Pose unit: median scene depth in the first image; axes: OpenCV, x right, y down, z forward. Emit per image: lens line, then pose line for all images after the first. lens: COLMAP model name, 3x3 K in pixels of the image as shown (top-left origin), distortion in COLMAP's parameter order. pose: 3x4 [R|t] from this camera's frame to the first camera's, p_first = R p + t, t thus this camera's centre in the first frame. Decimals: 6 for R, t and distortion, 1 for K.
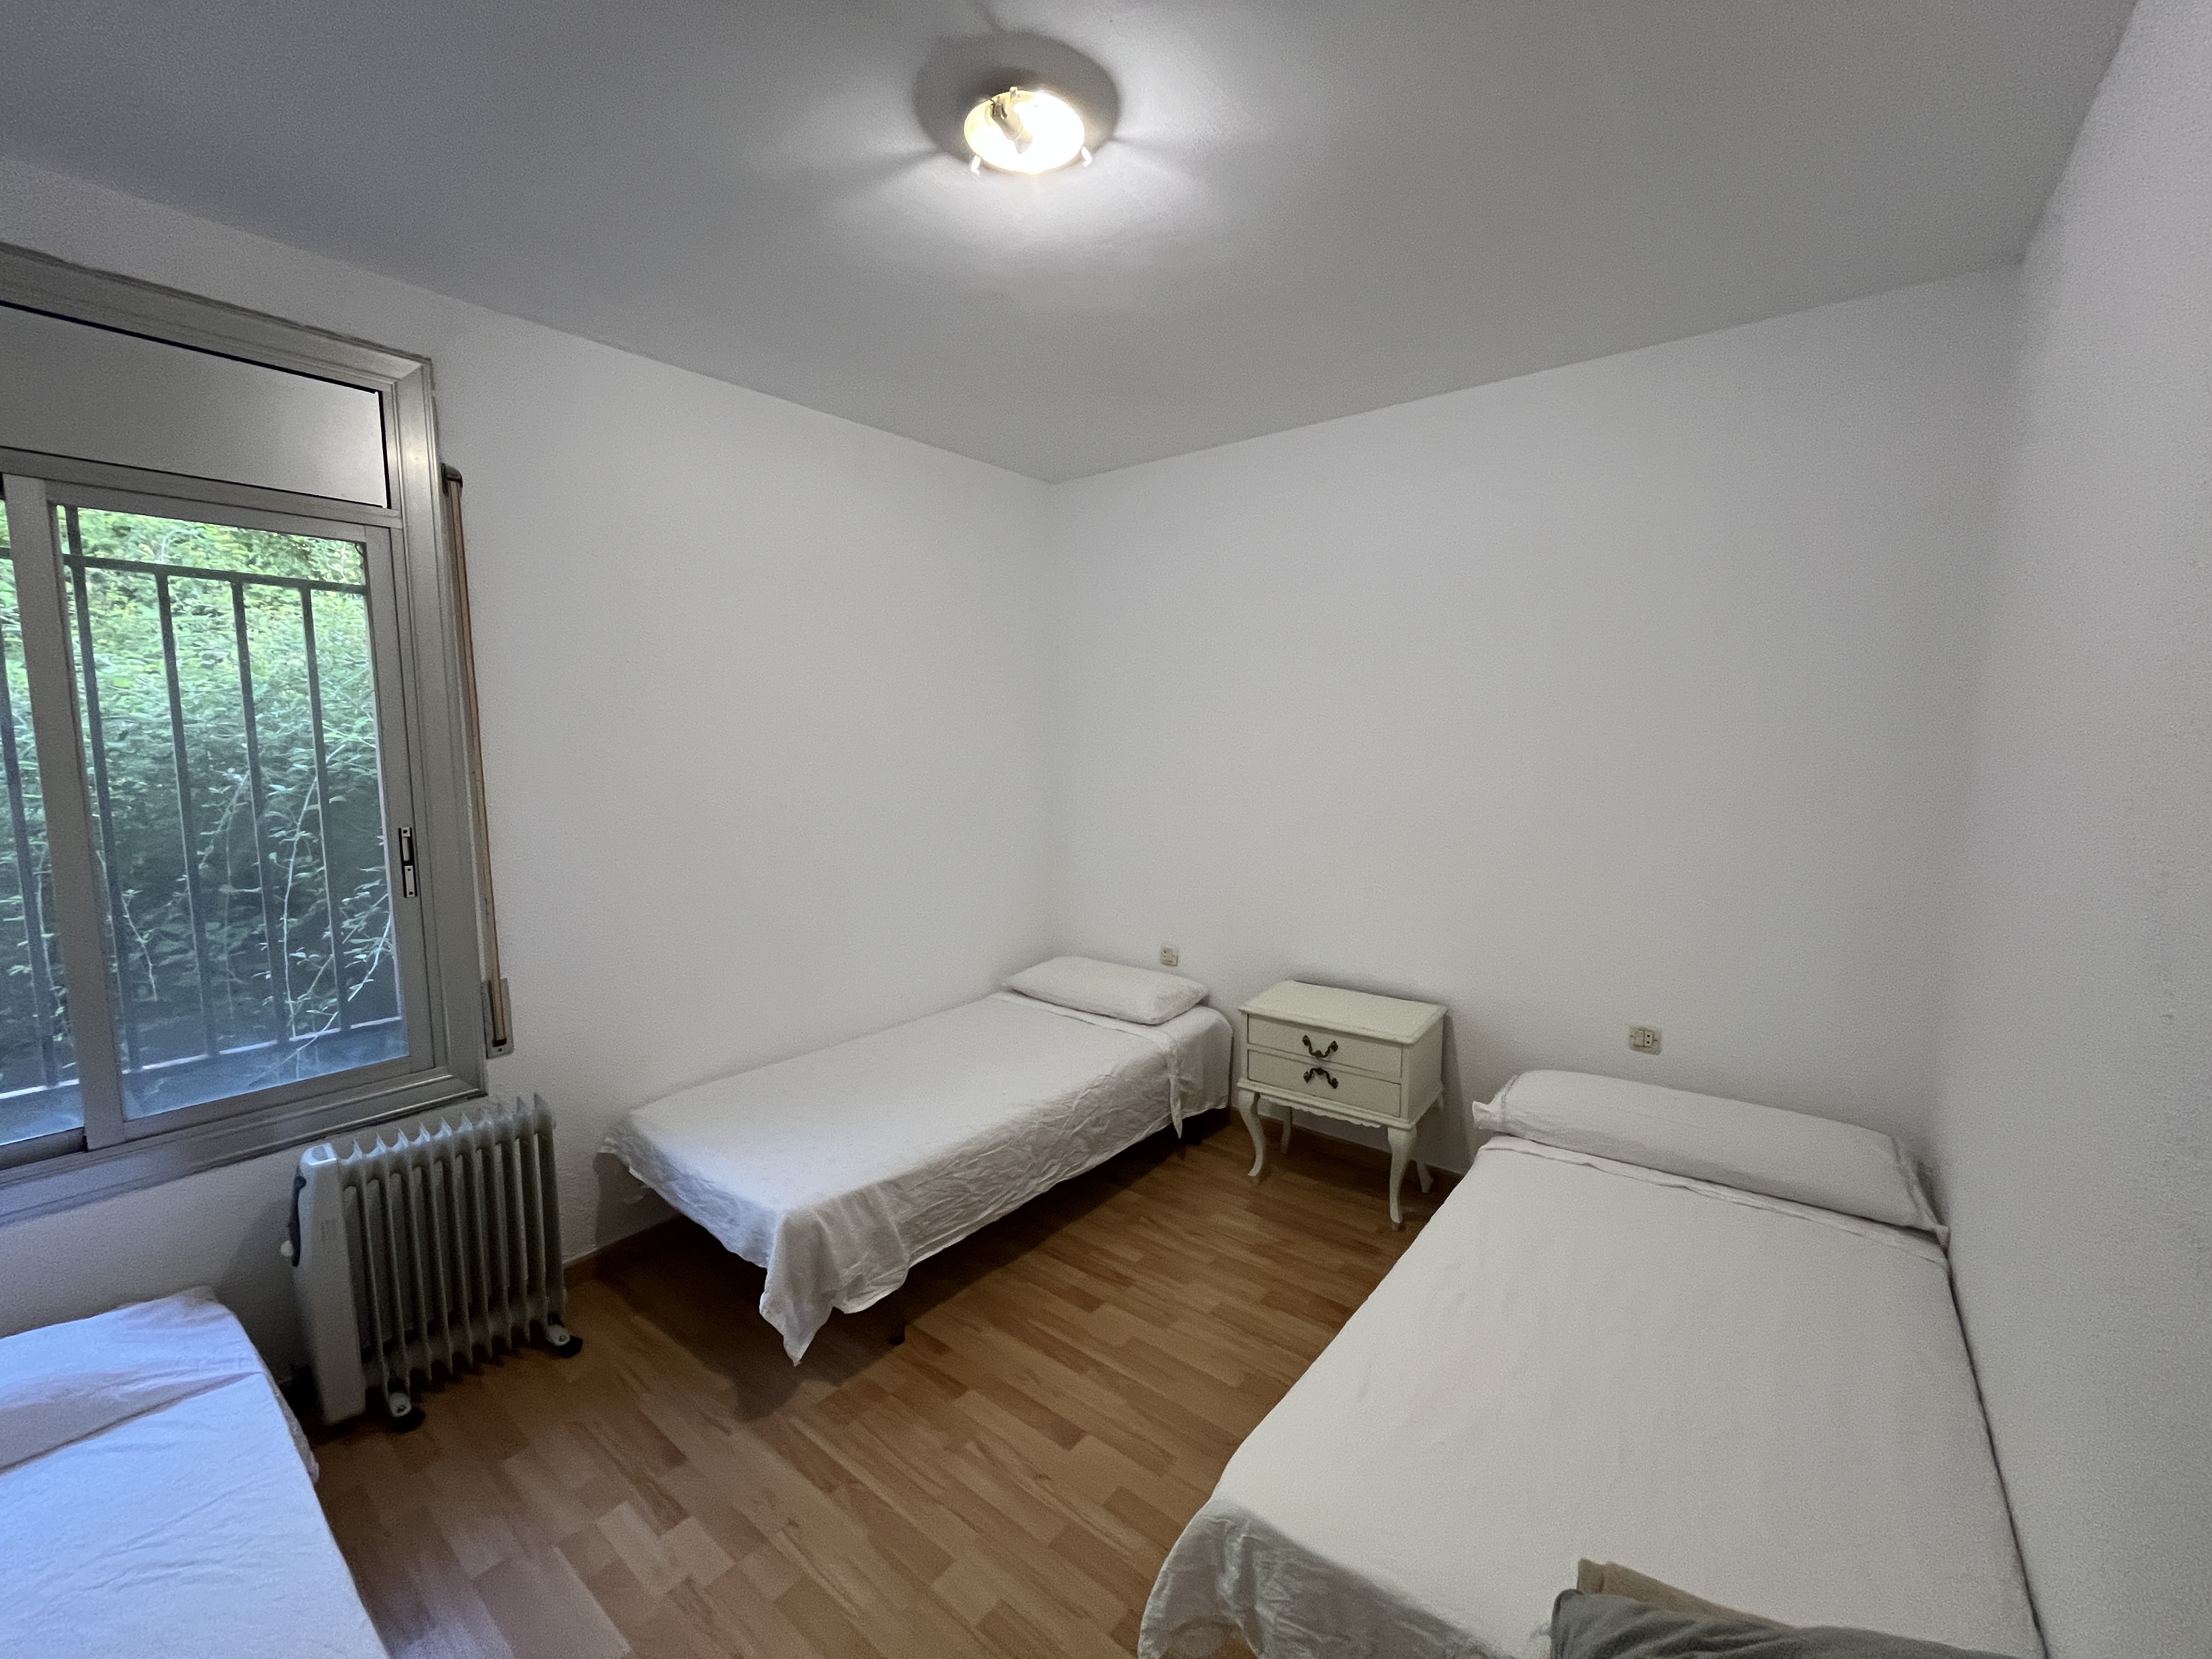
lens RADIAL K [[897.3, 0, 1112.7], [0, 897.3, 833.0], [0, 0, 1]] dist [-0.001030, -0.000249]
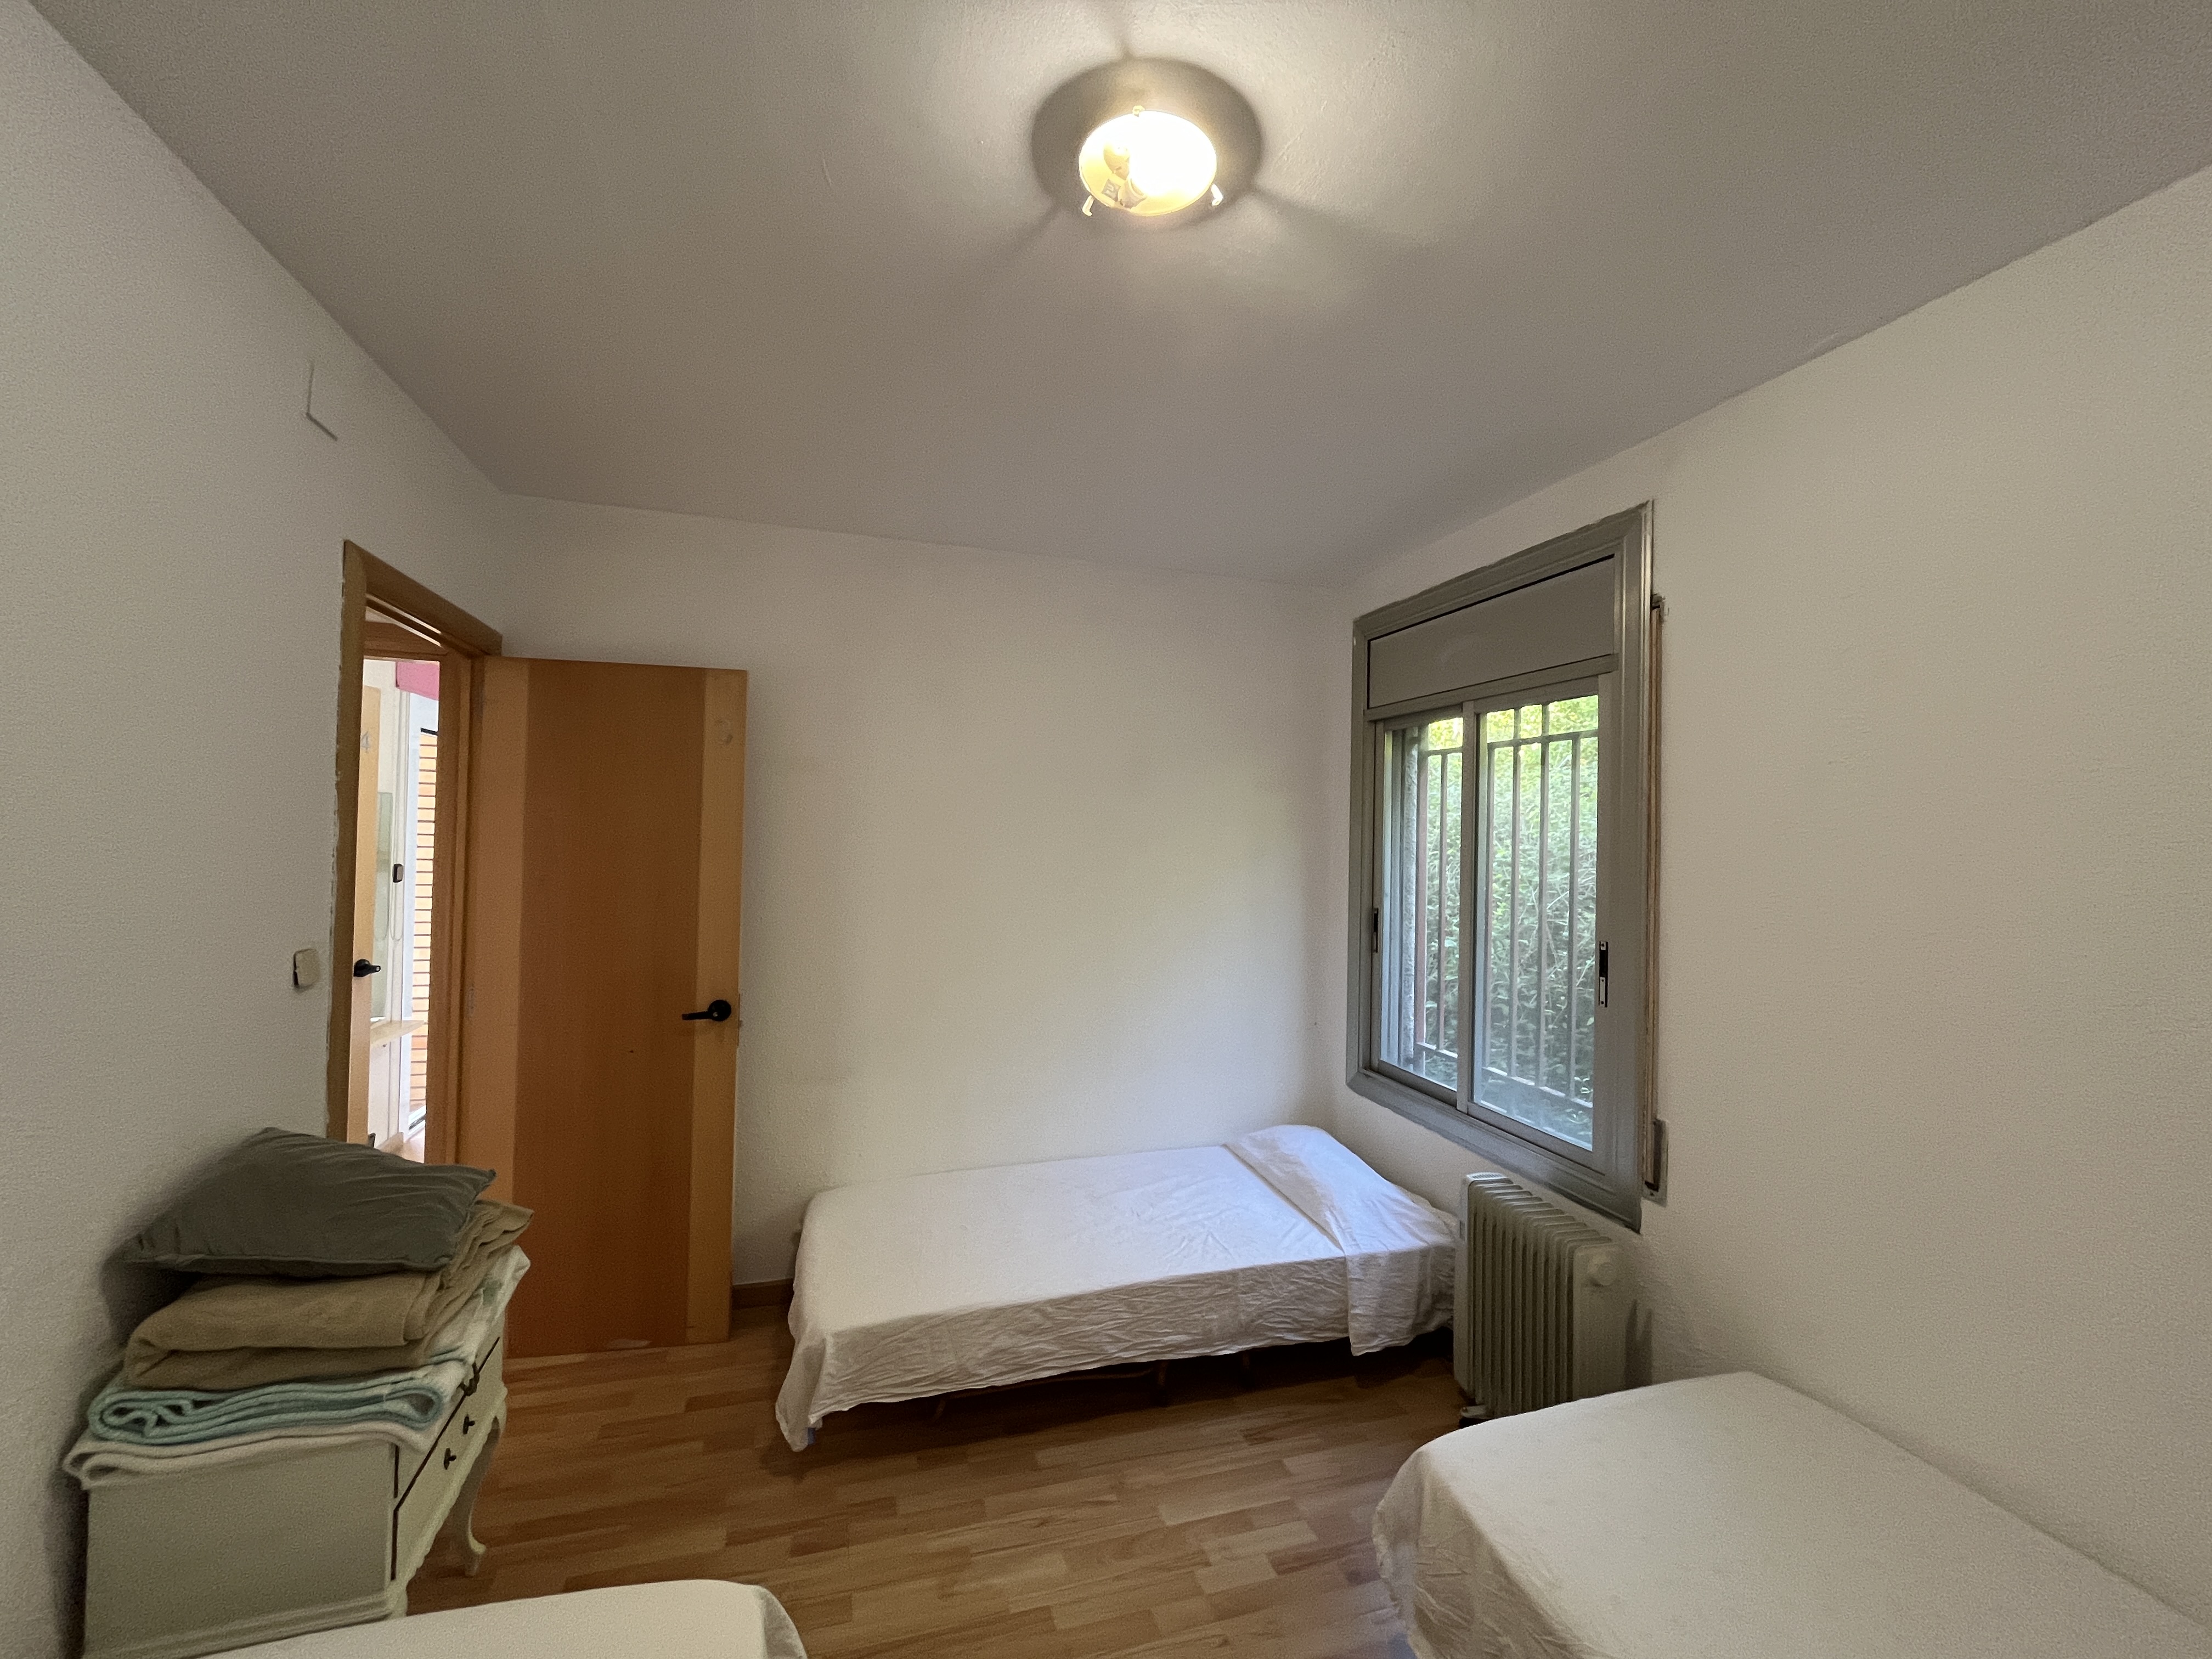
lens RADIAL K [[897.3, 0, 1111.1], [0, 897.3, 826.2], [0, 0, 1]] dist [-0.001030, -0.000249]
pose [[-0.579404, -0.006475, -0.815015, 0.495540], [-0.090111, 0.994347, 0.056162, -0.171800], [0.810044, 0.105983, -0.576712, 1.253837]]
